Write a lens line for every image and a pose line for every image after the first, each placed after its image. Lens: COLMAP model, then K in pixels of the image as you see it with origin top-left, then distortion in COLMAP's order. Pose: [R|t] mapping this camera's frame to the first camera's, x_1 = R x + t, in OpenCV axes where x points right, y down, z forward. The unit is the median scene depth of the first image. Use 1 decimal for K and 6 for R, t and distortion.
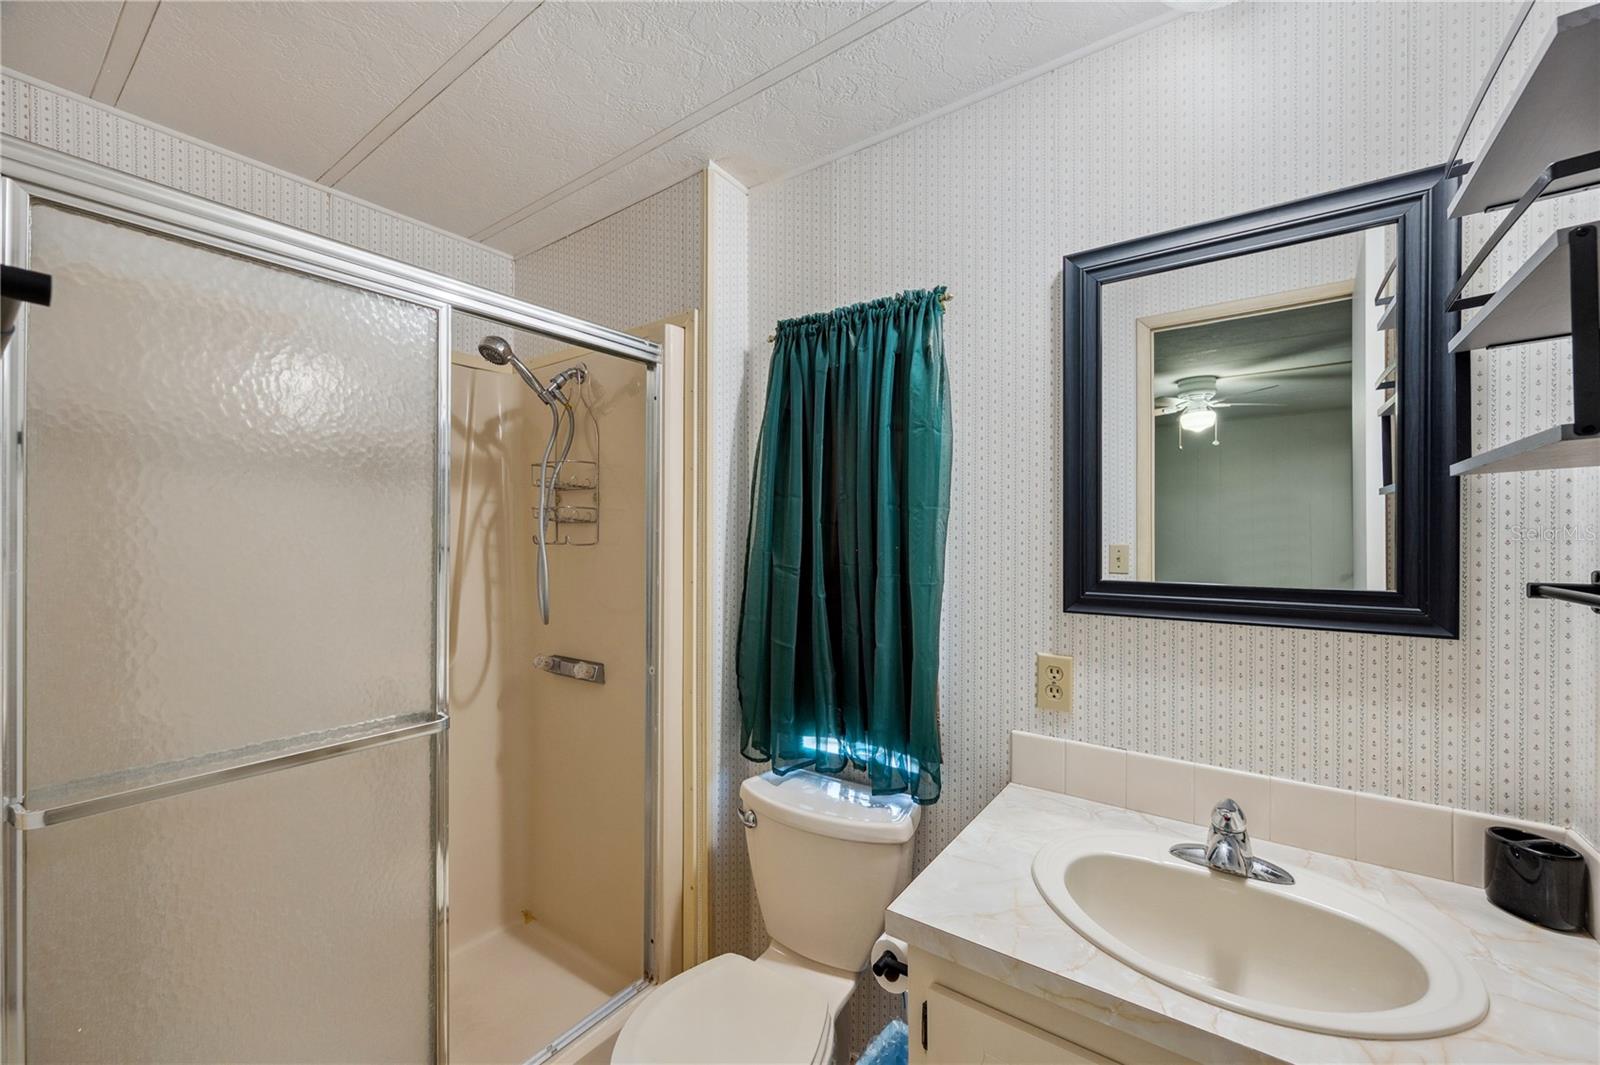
lens RADIAL K [[644.8, 0, 802.4], [0, 644.8, 534.9], [0, 0, 1]] dist [-0.000916, 0.000008]
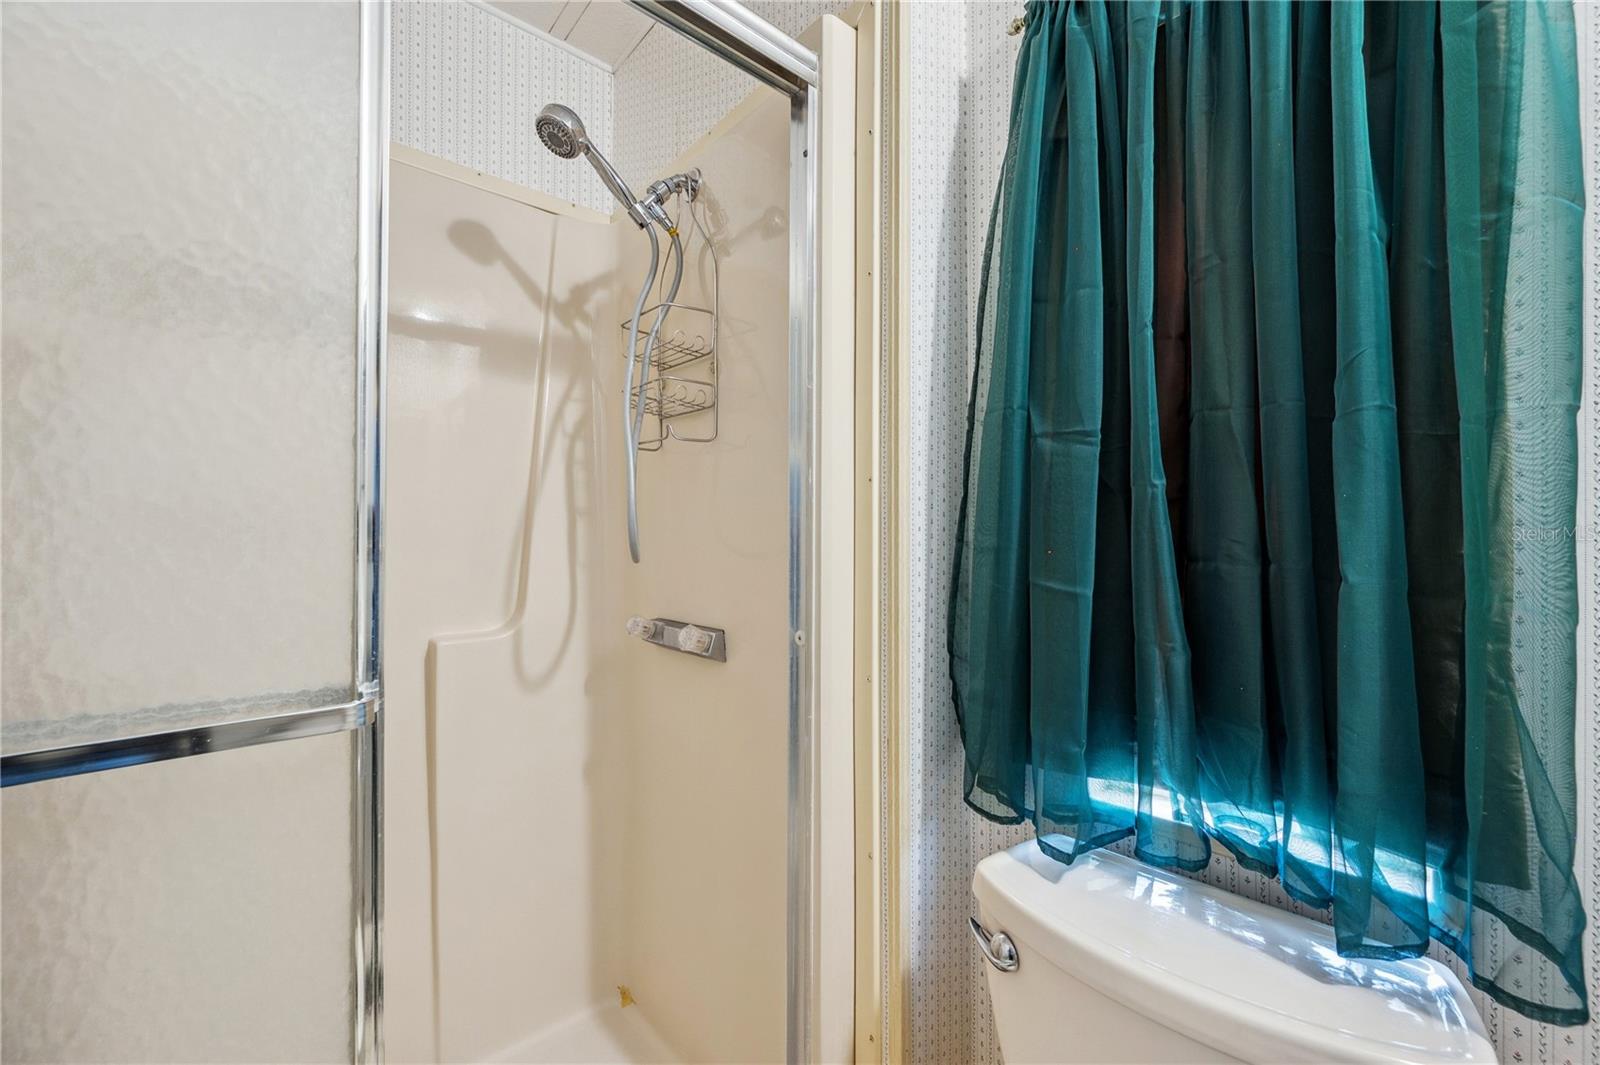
lens RADIAL K [[644.8, 0, 802.4], [0, 644.8, 534.9], [0, 0, 1]] dist [-0.000916, 0.000008]
pose [[0.974695, -0.001792, -0.223533, -0.104184], [0.000720, 0.999988, -0.004879, 0.121867], [0.223539, 0.004594, 0.974684, 0.447081]]
